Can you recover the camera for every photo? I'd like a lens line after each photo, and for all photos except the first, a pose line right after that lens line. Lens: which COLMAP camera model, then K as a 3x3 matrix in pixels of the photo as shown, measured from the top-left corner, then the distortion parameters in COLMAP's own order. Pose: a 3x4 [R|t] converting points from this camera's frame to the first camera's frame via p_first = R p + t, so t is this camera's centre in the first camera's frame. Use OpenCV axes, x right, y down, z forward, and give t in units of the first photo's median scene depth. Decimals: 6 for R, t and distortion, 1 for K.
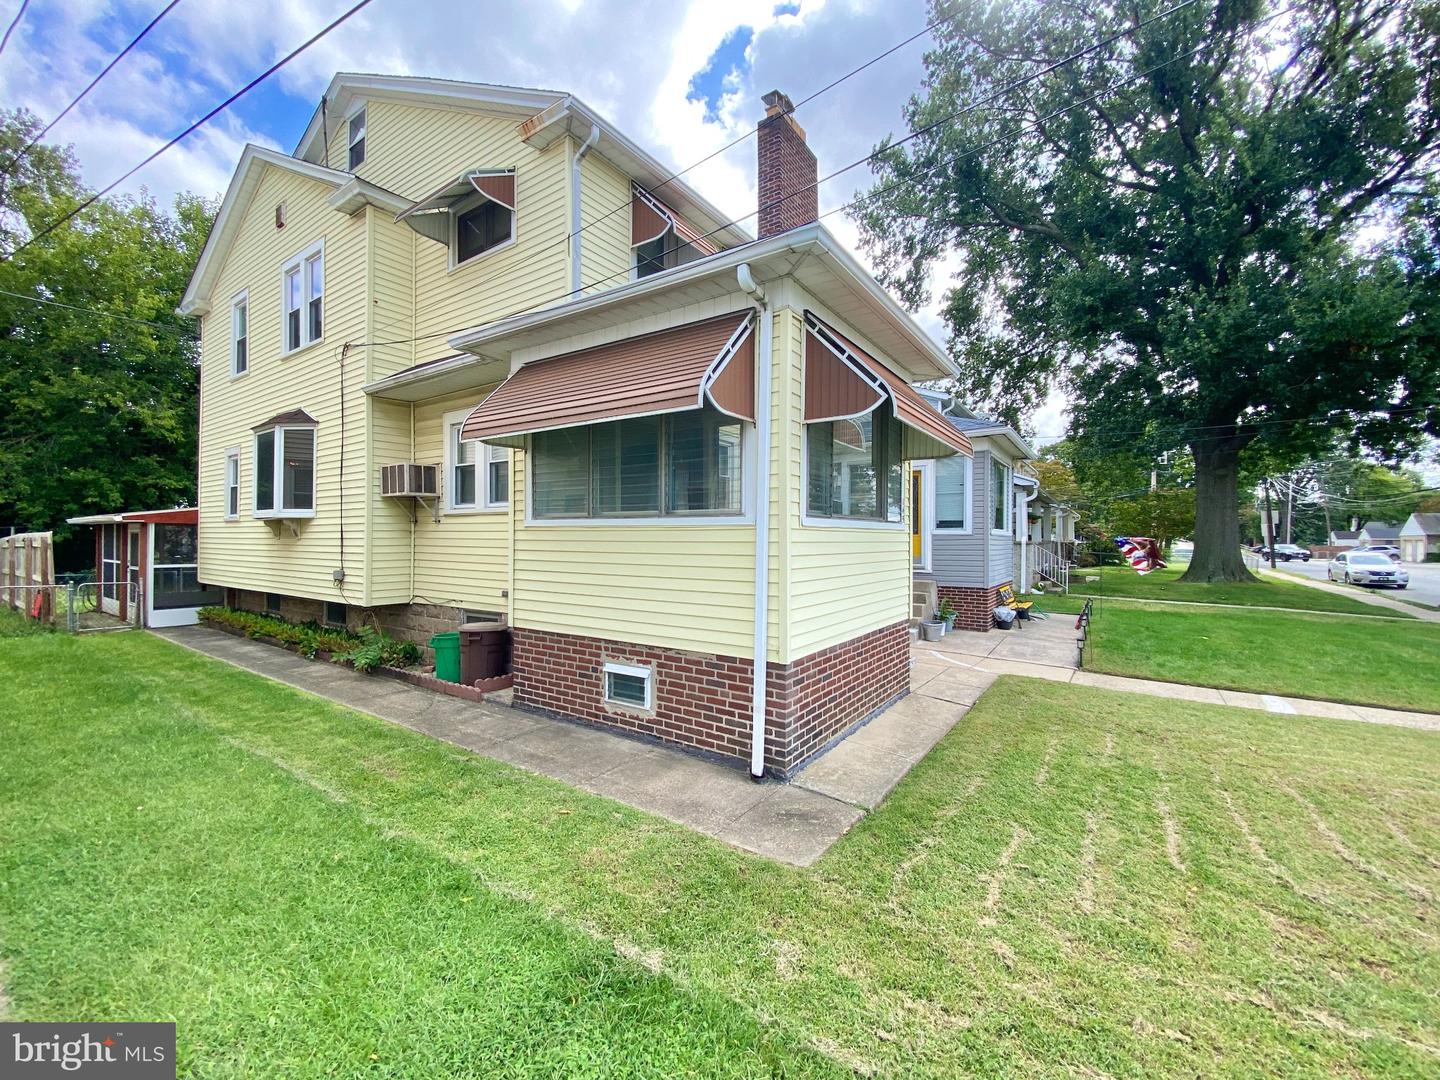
lens RADIAL K [[592.4, 0, 720.1], [0, 592.4, 535.0], [0, 0, 1]] dist [0.018713, -0.021053]
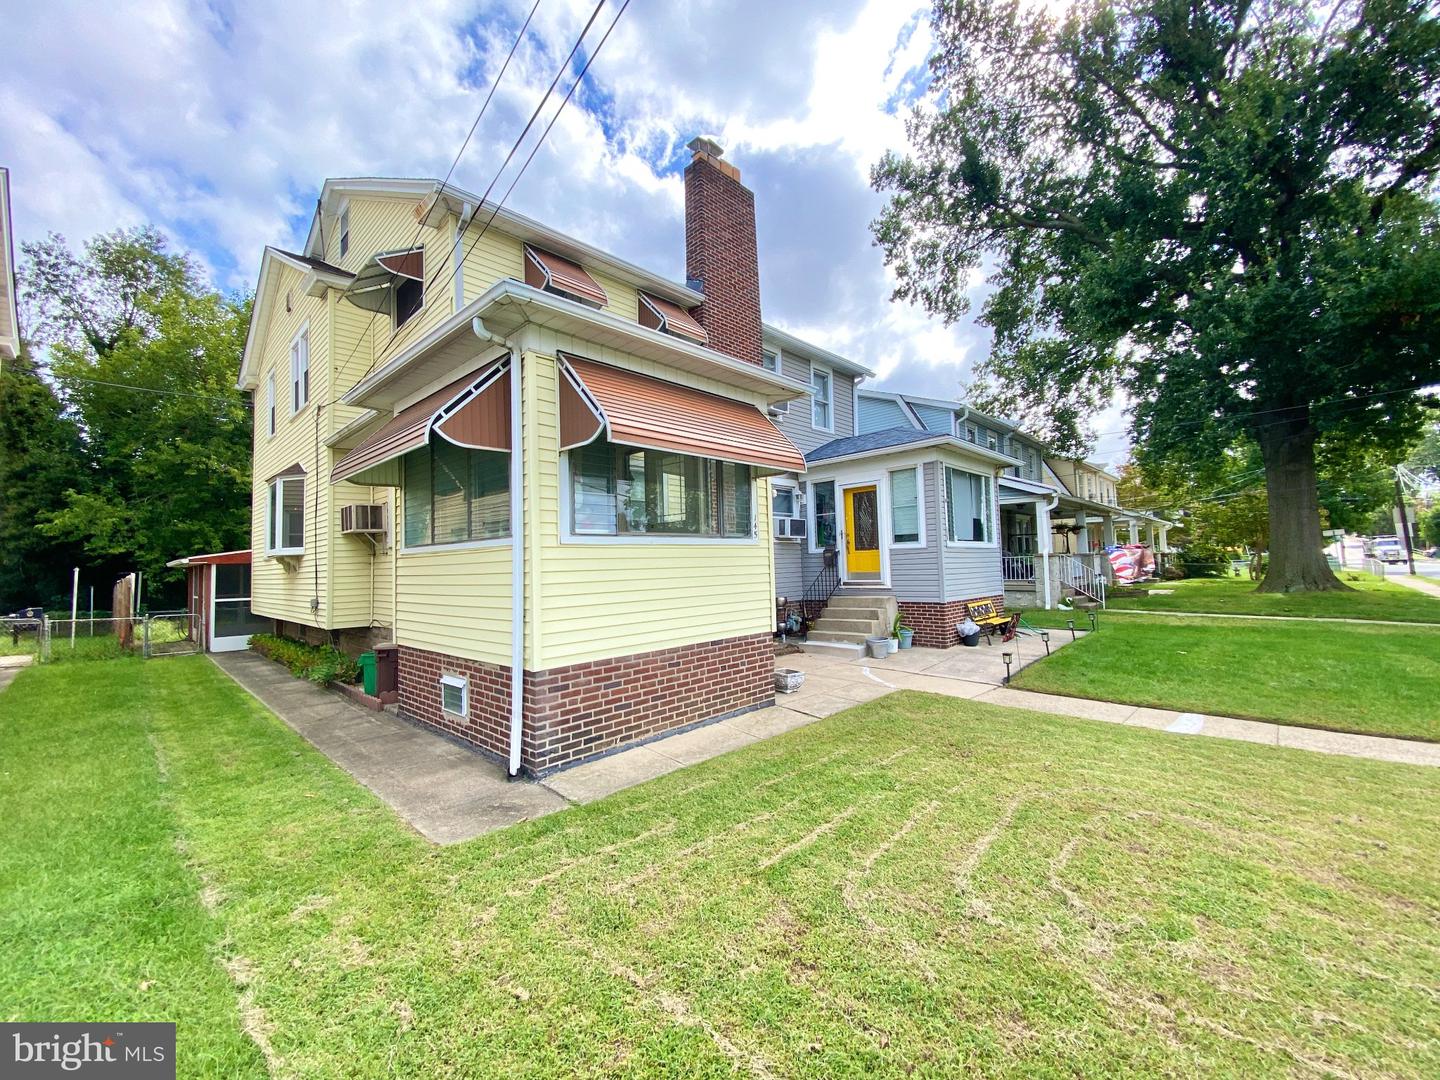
lens RADIAL K [[592.4, 0, 720.1], [0, 592.4, 535.0], [0, 0, 1]] dist [0.018713, -0.021053]
pose [[0.985316, -0.041332, -0.165660, 0.350374], [0.034056, 0.998337, -0.046523, 0.016481], [0.167307, 0.040198, 0.985085, -0.016464]]
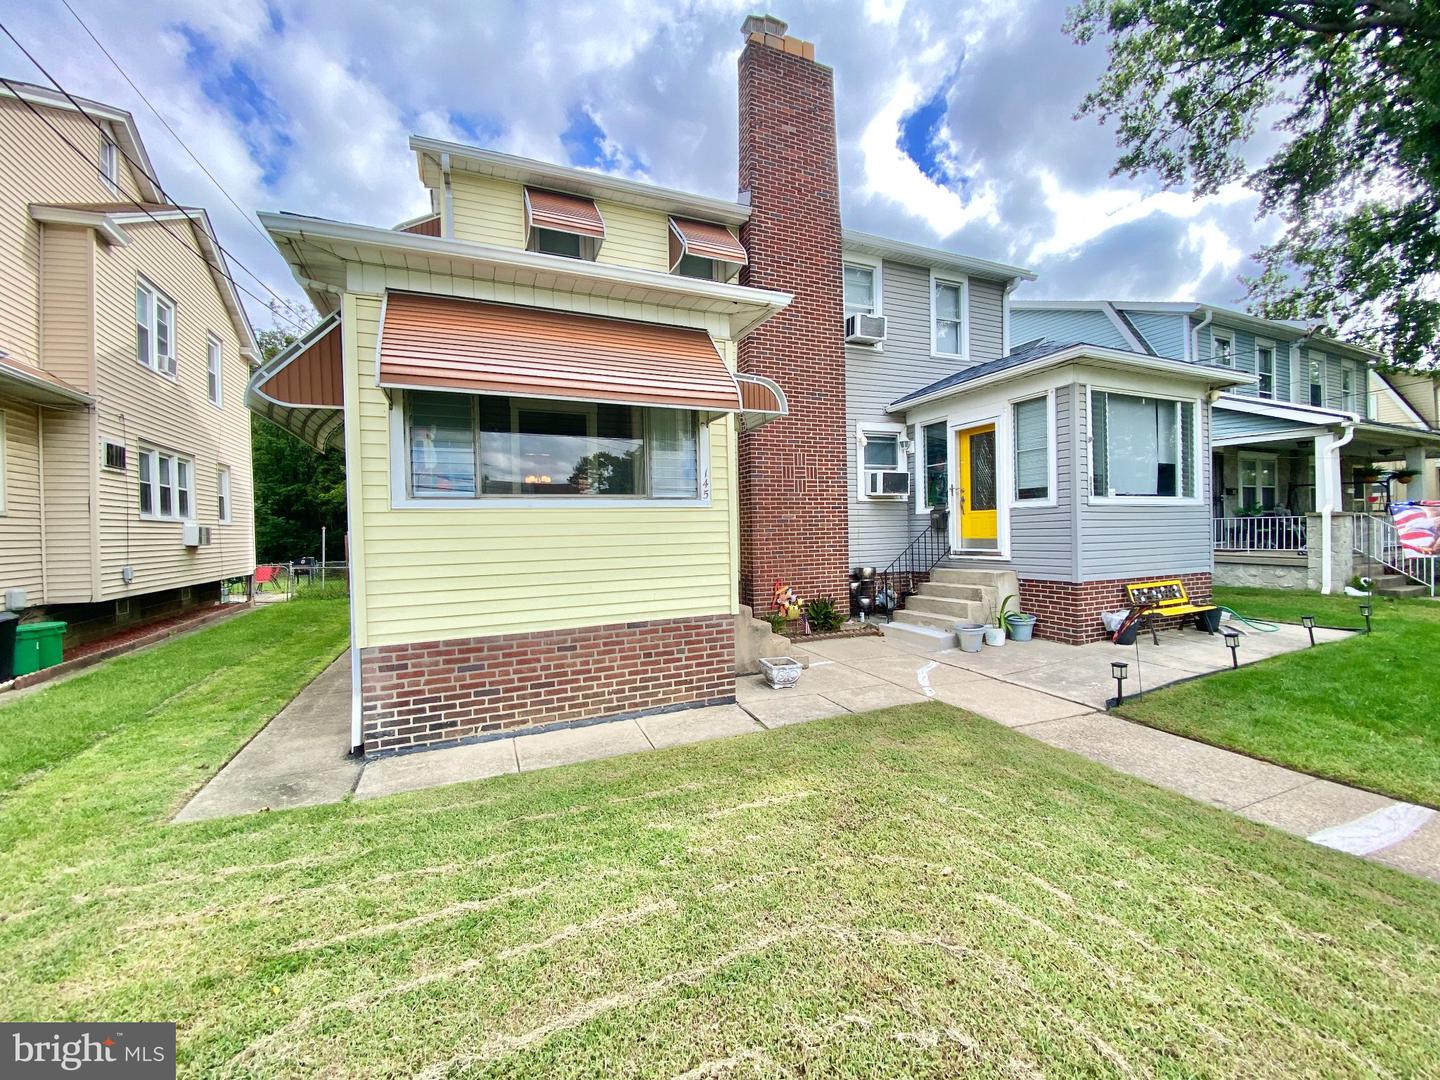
lens RADIAL K [[593.8, 0, 716.4], [0, 593.8, 539.0], [0, 0, 1]] dist [0.013134, -0.020738]
pose [[0.844075, -0.016838, -0.535960, 0.638635], [0.030485, 0.999397, 0.016613, 0.019407], [0.535357, -0.030361, 0.844080, 0.260479]]
